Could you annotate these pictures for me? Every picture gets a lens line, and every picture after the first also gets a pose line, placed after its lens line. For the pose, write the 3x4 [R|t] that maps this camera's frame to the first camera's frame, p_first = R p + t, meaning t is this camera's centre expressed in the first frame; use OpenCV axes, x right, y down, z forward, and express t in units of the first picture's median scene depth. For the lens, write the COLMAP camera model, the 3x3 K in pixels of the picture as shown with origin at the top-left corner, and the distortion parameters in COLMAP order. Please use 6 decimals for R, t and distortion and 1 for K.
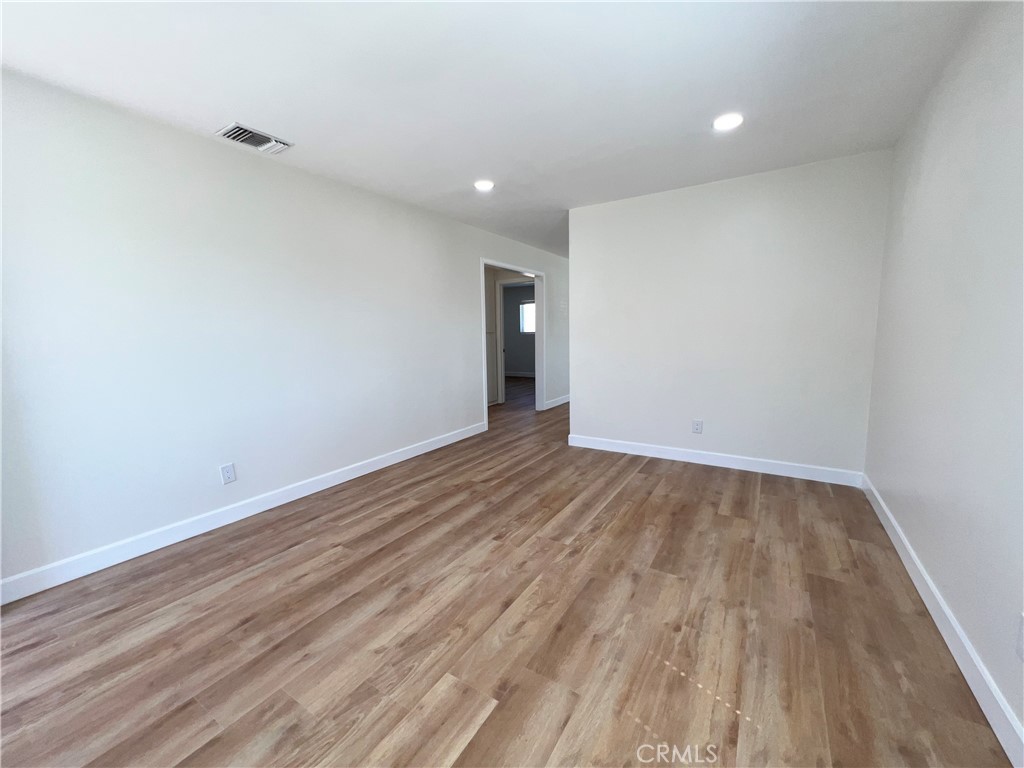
lens RADIAL K [[409.1, 0, 513.5], [0, 409.1, 382.7], [0, 0, 1]] dist [-0.003400, 0.000790]
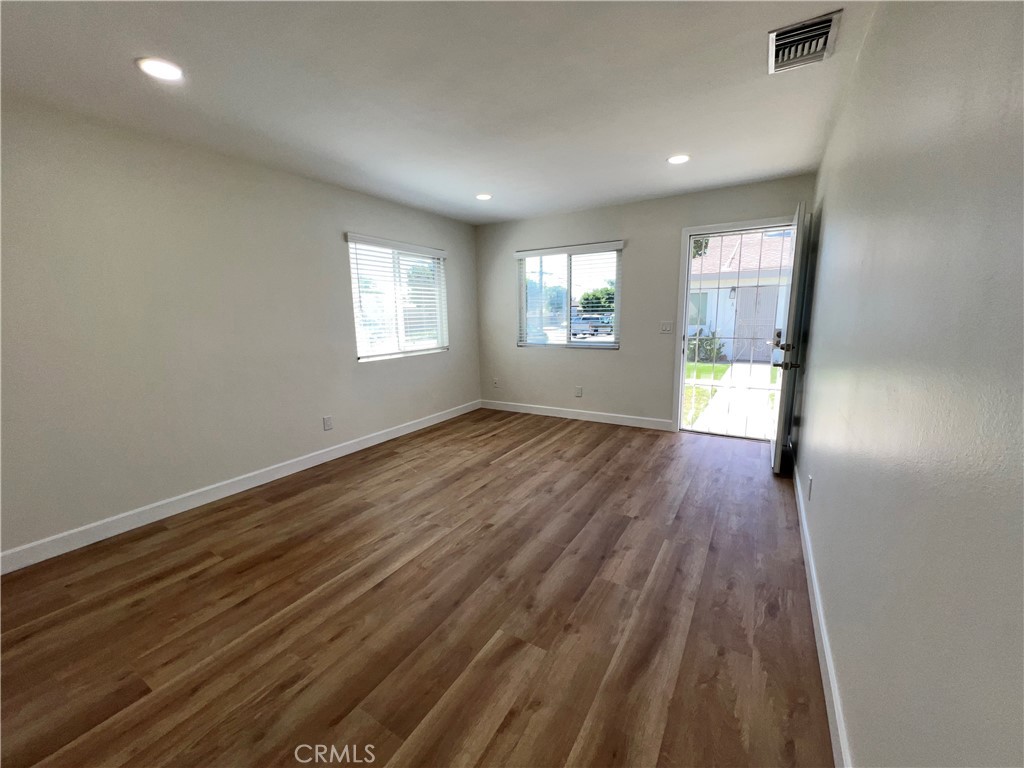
lens RADIAL K [[409.1, 0, 509.1], [0, 409.1, 385.5], [0, 0, 1]] dist [-0.003400, 0.000790]
pose [[-0.999269, 0.038207, 0.001102, -0.100026], [0.036839, 0.955008, 0.294283, -0.255823], [0.010191, 0.294109, -0.955718, 1.811210]]
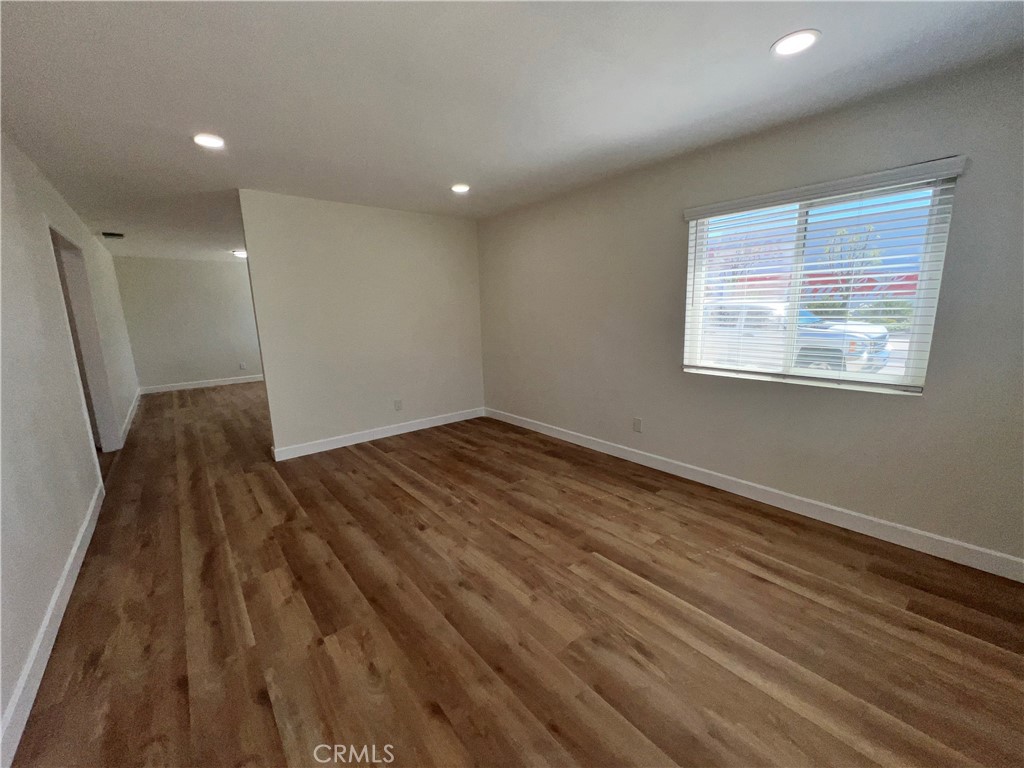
lens RADIAL K [[409.1, 0, 516.4], [0, 409.1, 383.1], [0, 0, 1]] dist [-0.003400, 0.000790]
pose [[0.307117, -0.159509, 0.938209, -0.871836], [0.134564, 0.983227, 0.123114, -0.090266], [-0.942110, 0.088439, 0.323430, 0.368700]]
